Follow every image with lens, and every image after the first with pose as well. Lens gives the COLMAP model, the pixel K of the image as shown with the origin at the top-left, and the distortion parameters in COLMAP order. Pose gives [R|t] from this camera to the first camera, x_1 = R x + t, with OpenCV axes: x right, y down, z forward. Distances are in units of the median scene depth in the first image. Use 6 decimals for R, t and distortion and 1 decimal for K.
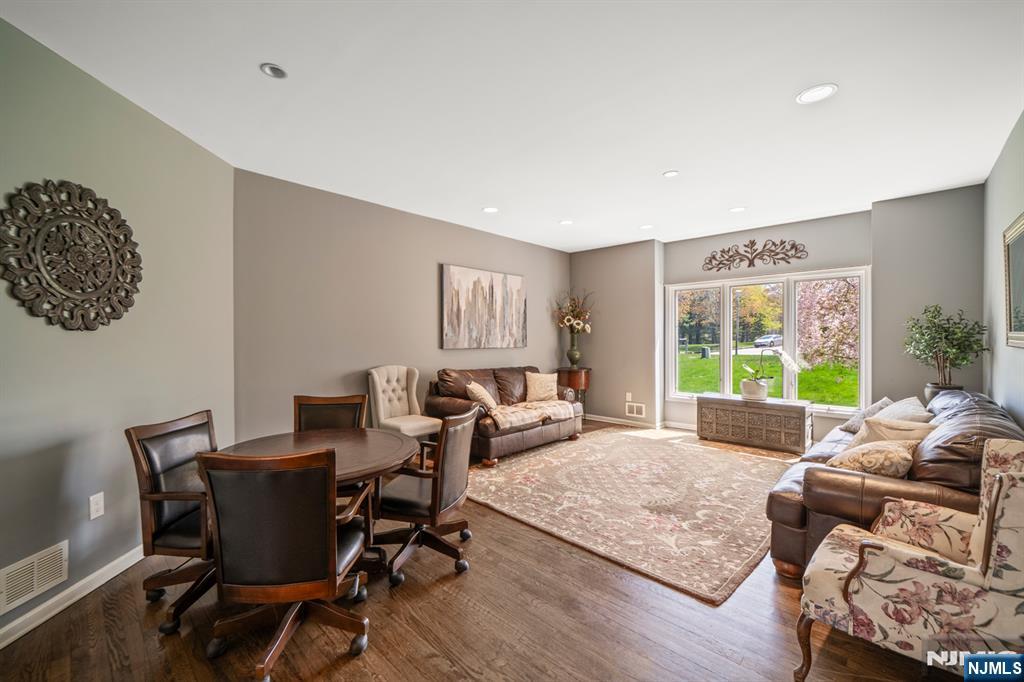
lens RADIAL K [[416.8, 0, 515.0], [0, 416.8, 337.6], [0, 0, 1]] dist [0.001576, -0.001960]
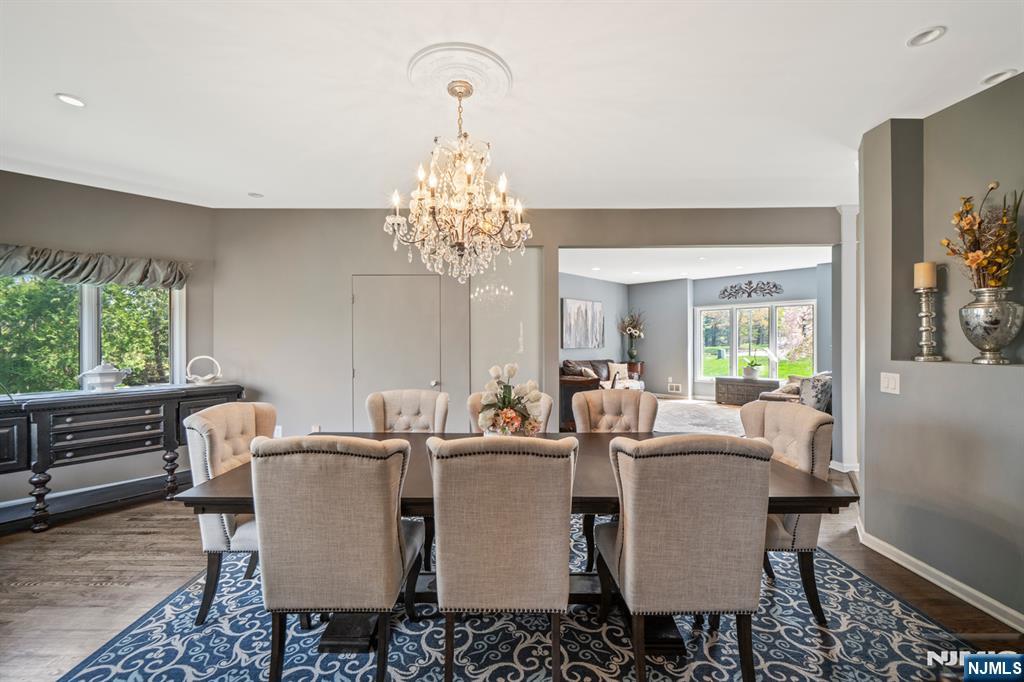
lens RADIAL K [[416.8, 0, 507.9], [0, 416.8, 341.6], [0, 0, 1]] dist [0.001576, -0.001960]
pose [[0.998988, -0.003830, -0.044821, -0.289727], [0.003909, 0.999991, 0.001680, -0.003611], [0.044814, -0.001854, 0.998994, -0.640728]]
